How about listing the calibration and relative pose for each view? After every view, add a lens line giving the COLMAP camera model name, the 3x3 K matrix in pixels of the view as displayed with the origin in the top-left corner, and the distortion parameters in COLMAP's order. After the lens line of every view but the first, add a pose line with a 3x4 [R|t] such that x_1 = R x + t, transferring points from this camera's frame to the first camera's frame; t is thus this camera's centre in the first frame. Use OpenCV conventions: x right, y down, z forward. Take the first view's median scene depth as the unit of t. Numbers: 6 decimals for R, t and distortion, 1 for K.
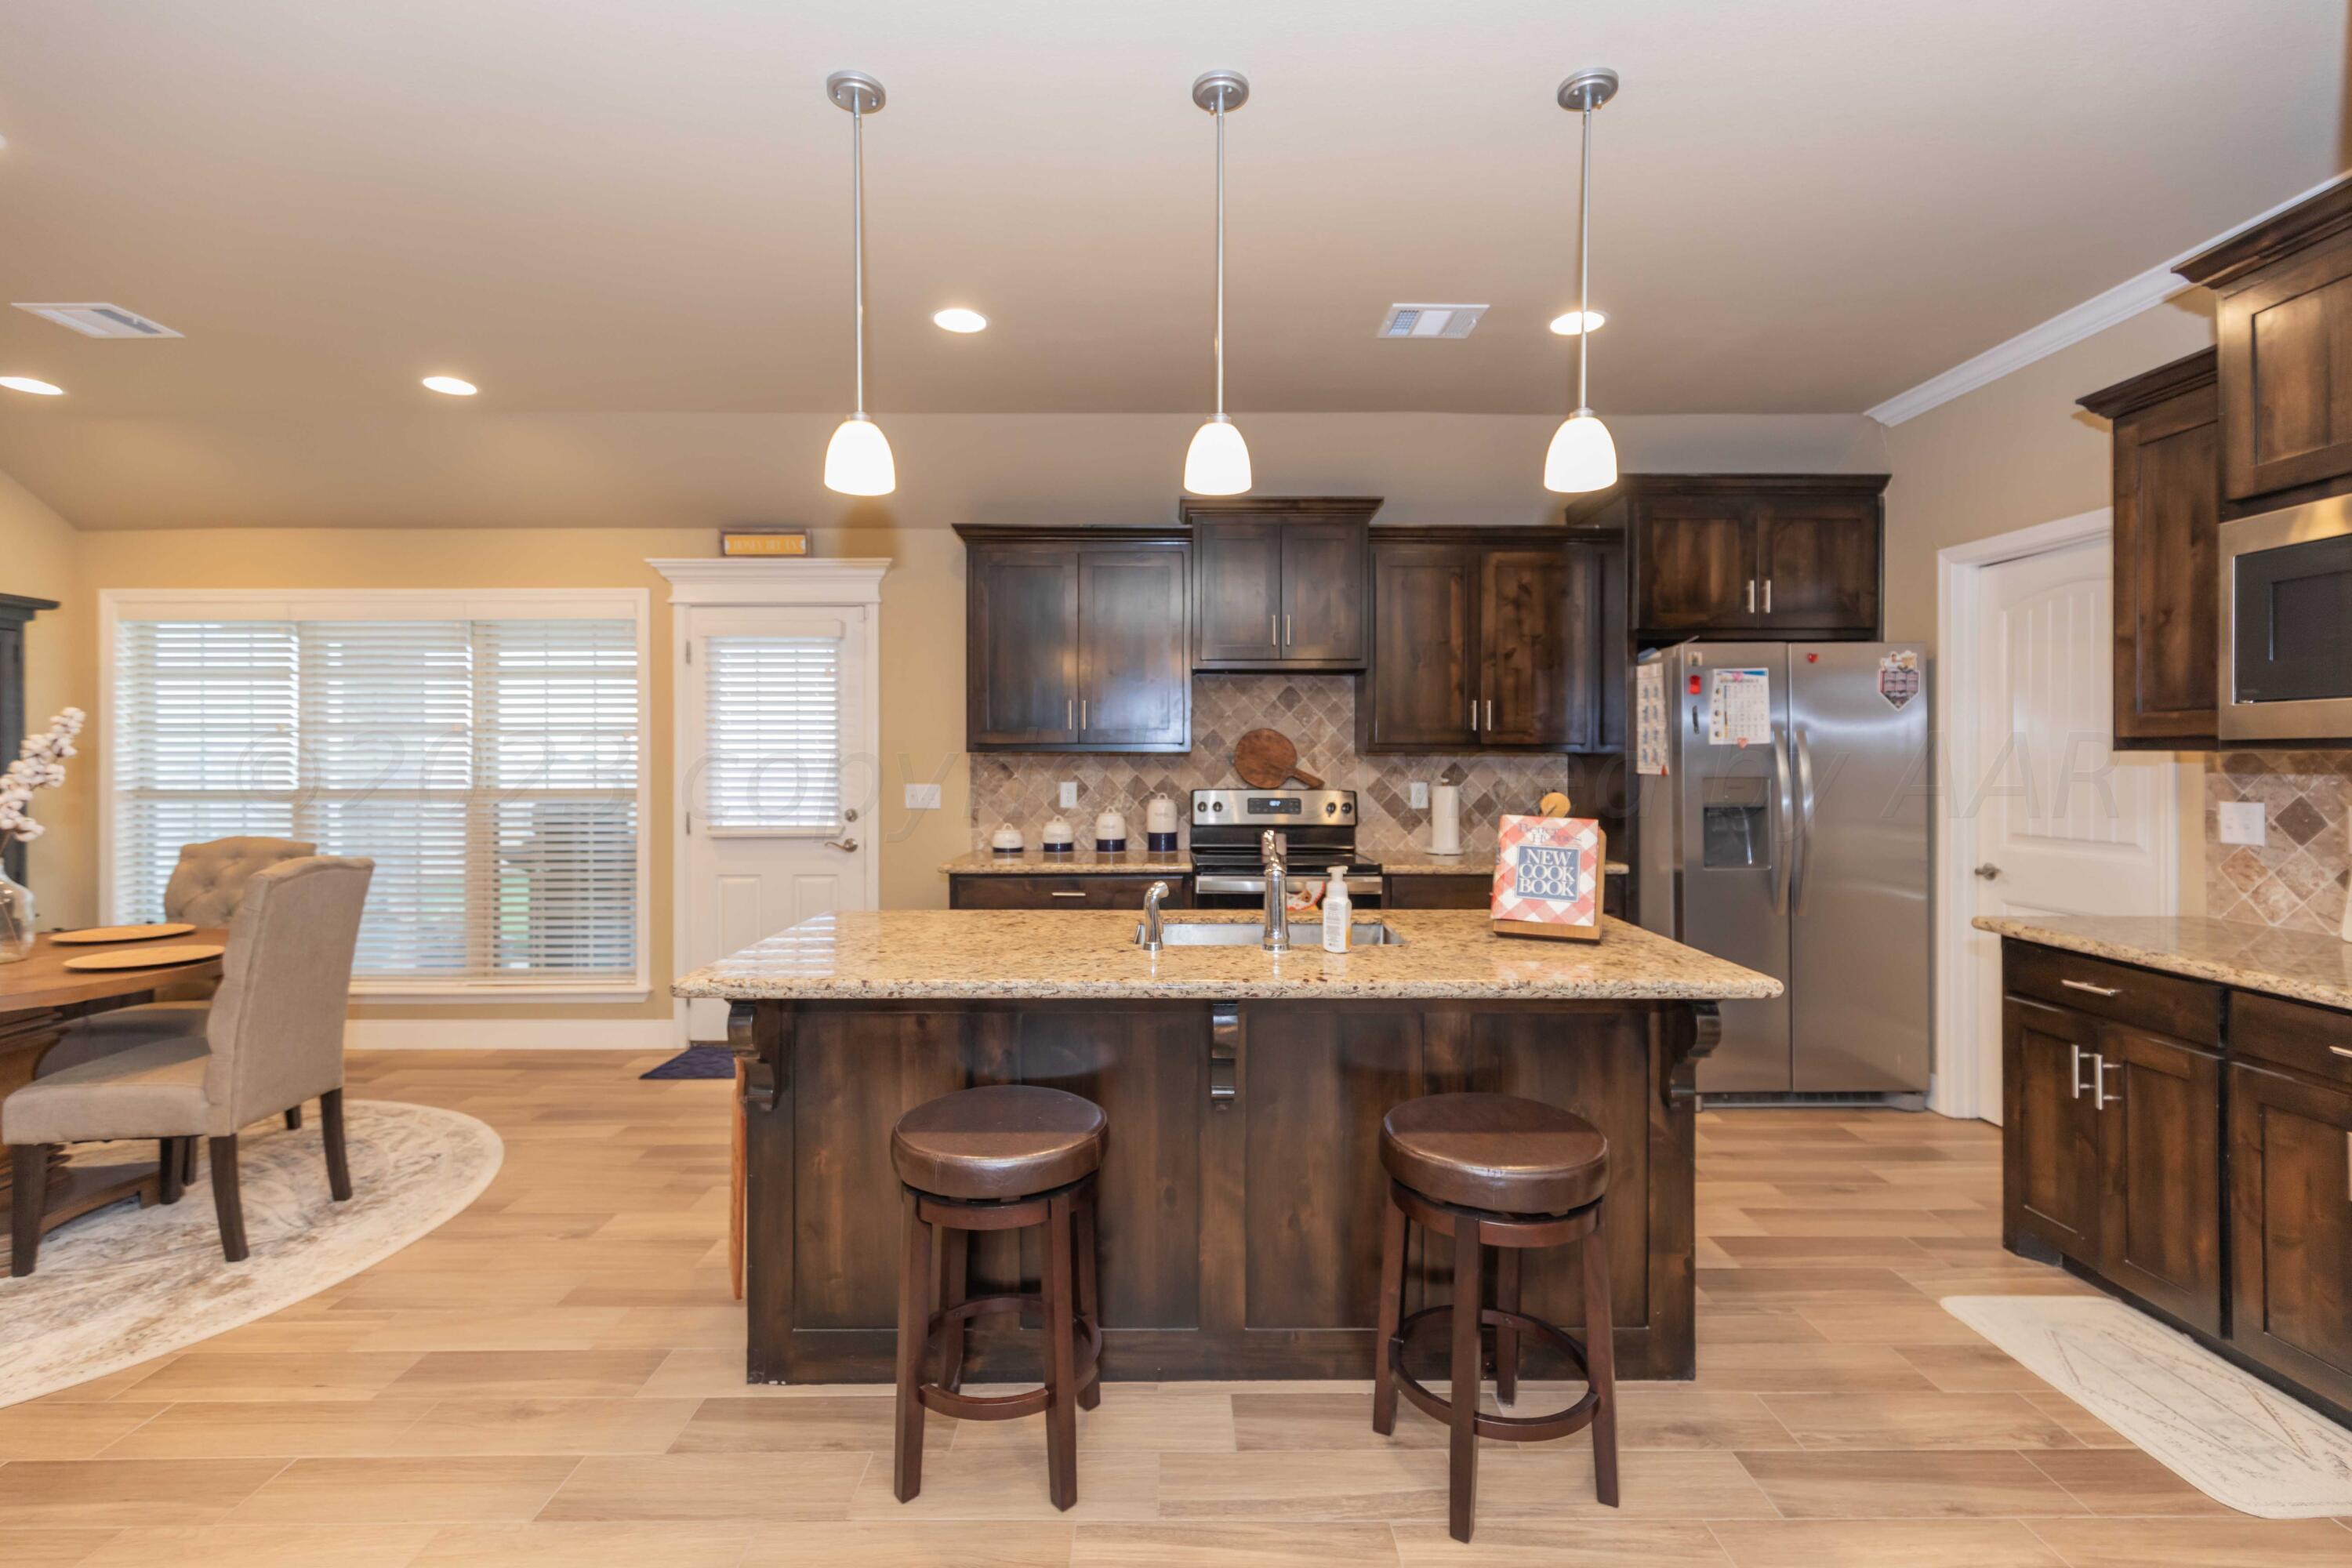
lens RADIAL K [[1050.1, 0, 1176.7], [0, 1050.1, 759.7], [0, 0, 1]] dist [0.001825, -0.000278]
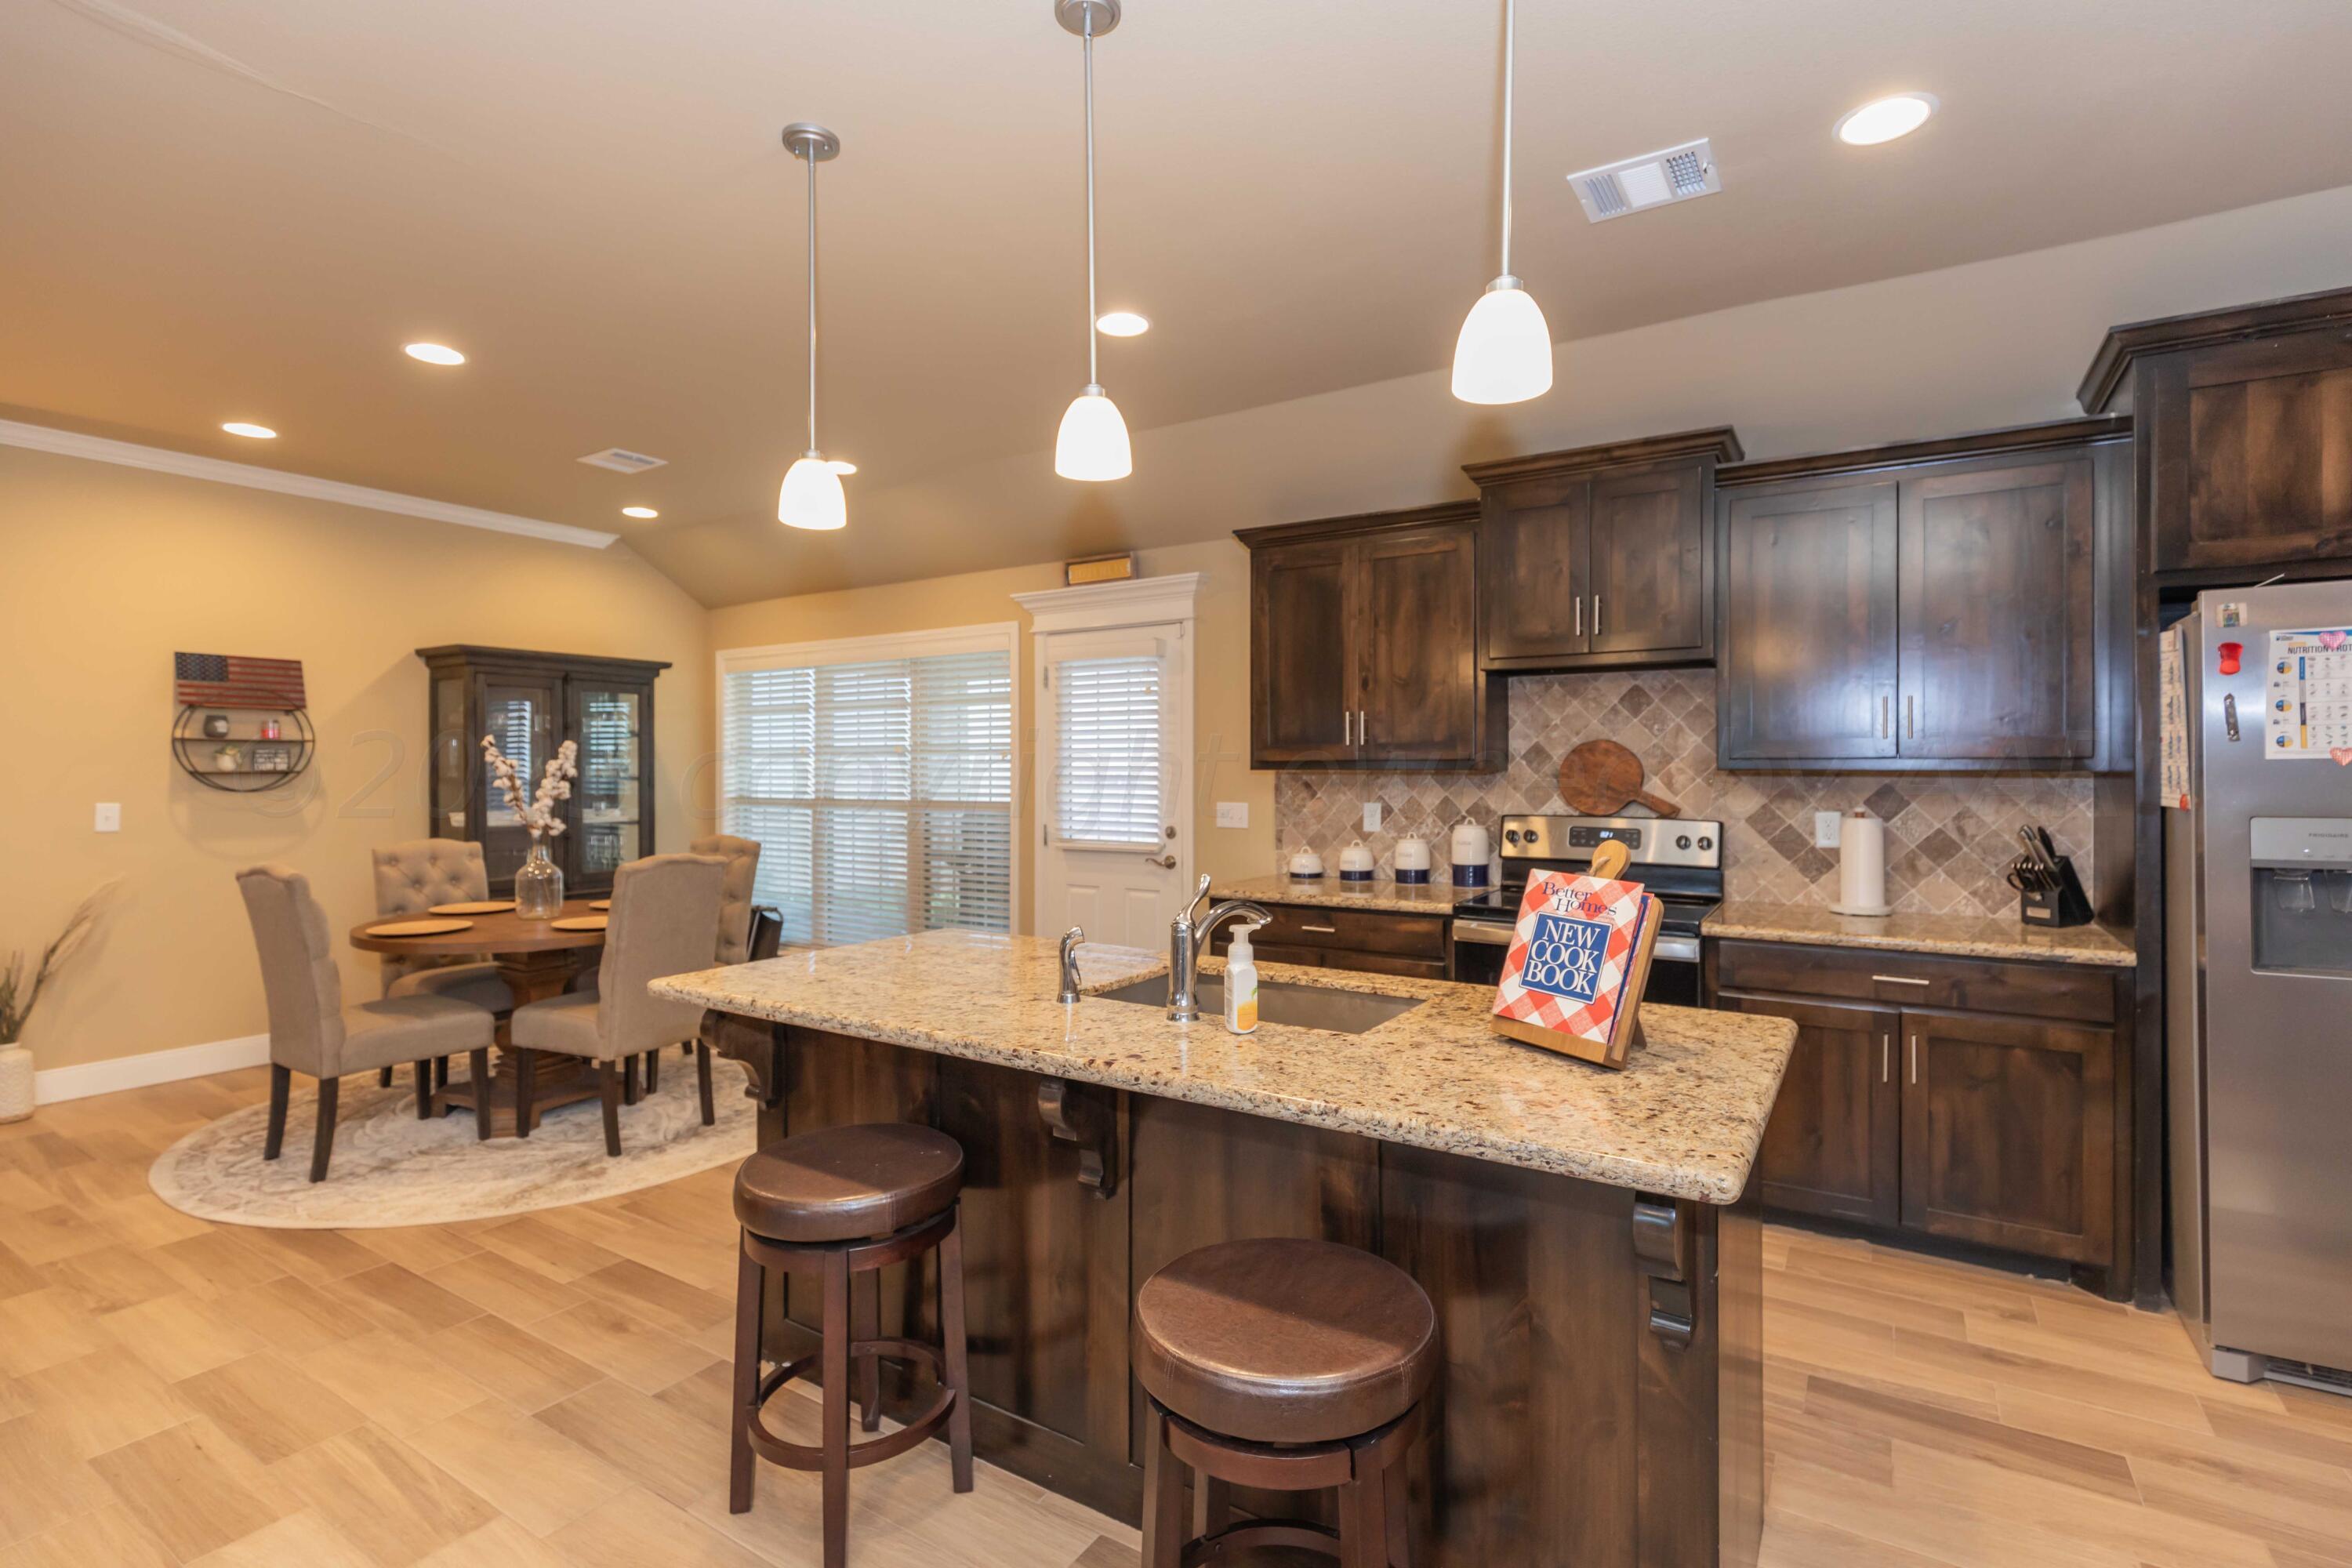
lens RADIAL K [[1095.1, 0, 1183.0], [0, 1095.1, 765.5], [0, 0, 1]] dist [0.005972, -0.000011]
pose [[0.838768, -0.002014, -0.544486, 0.287550], [0.000722, 0.999996, -0.002586, -0.008769], [0.544489, 0.001776, 0.838766, 0.138482]]
